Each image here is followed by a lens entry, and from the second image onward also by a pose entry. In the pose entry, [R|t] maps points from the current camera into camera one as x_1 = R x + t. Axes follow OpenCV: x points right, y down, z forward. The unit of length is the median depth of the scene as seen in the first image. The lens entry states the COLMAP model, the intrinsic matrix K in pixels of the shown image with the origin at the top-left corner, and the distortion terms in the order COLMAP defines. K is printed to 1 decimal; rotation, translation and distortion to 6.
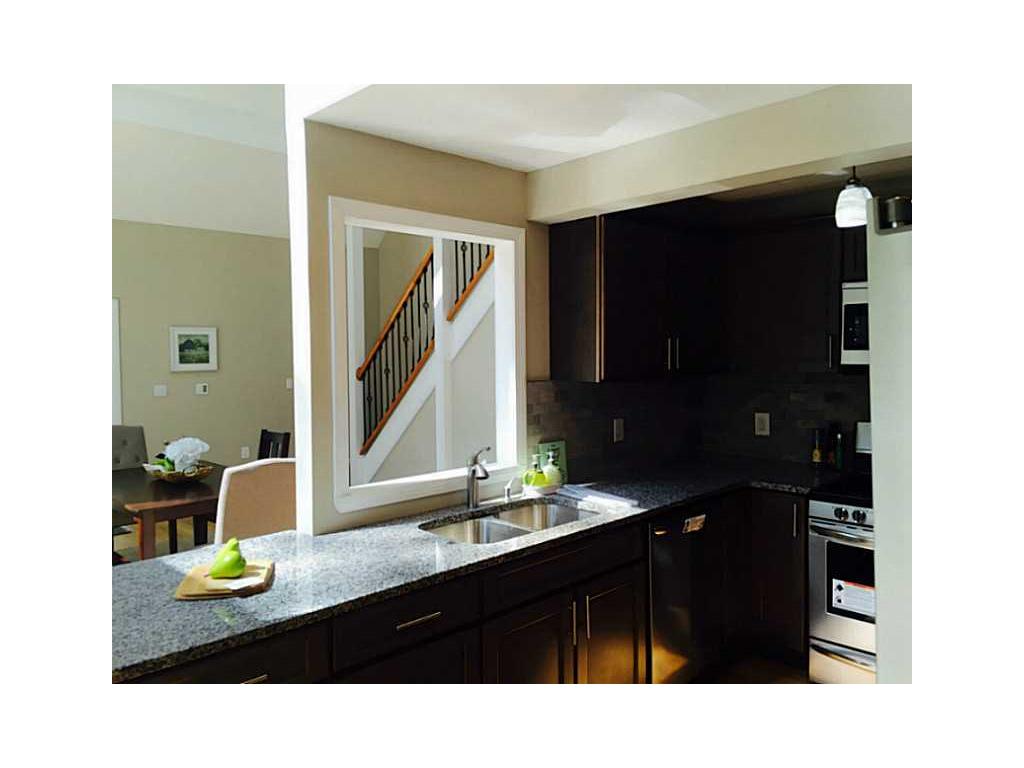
lens RADIAL K [[687.0, 0, 514.4], [0, 687.0, 386.4], [0, 0, 1]] dist [-0.003608, -0.000971]
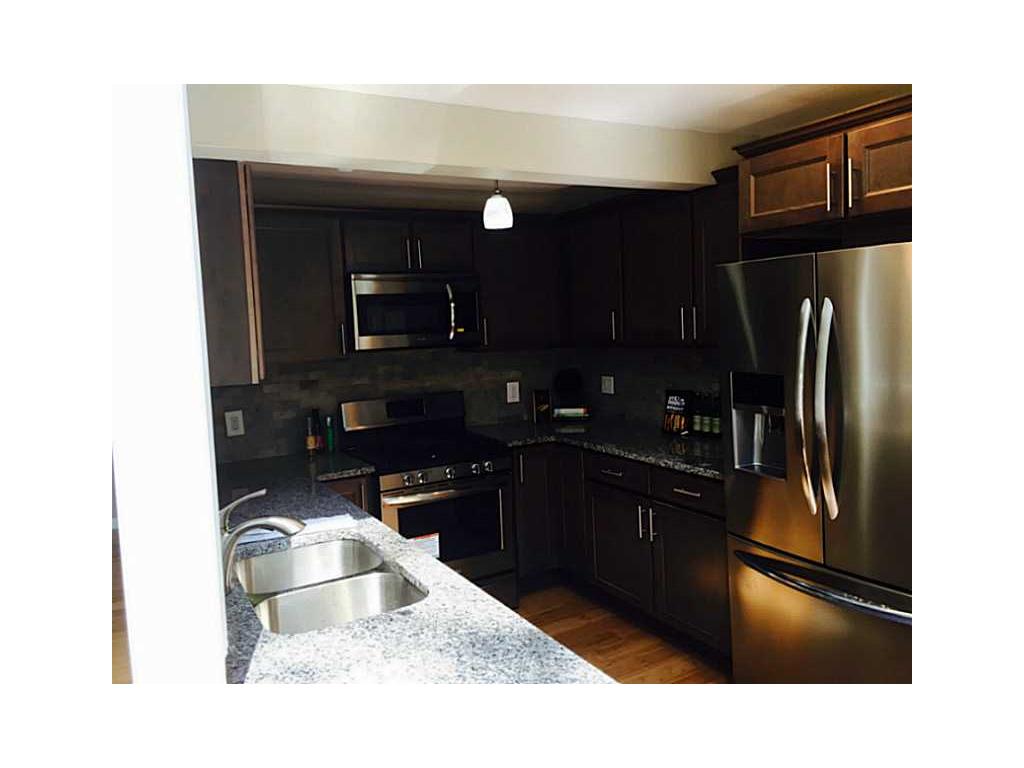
lens RADIAL K [[687.0, 0, 513.8], [0, 687.0, 376.0], [0, 0, 1]] dist [-0.003608, -0.000971]
pose [[0.237156, -0.078982, 0.968256, -0.551639], [0.098083, 0.993543, 0.057021, -0.030061], [-0.966508, 0.081447, 0.243371, 0.538788]]
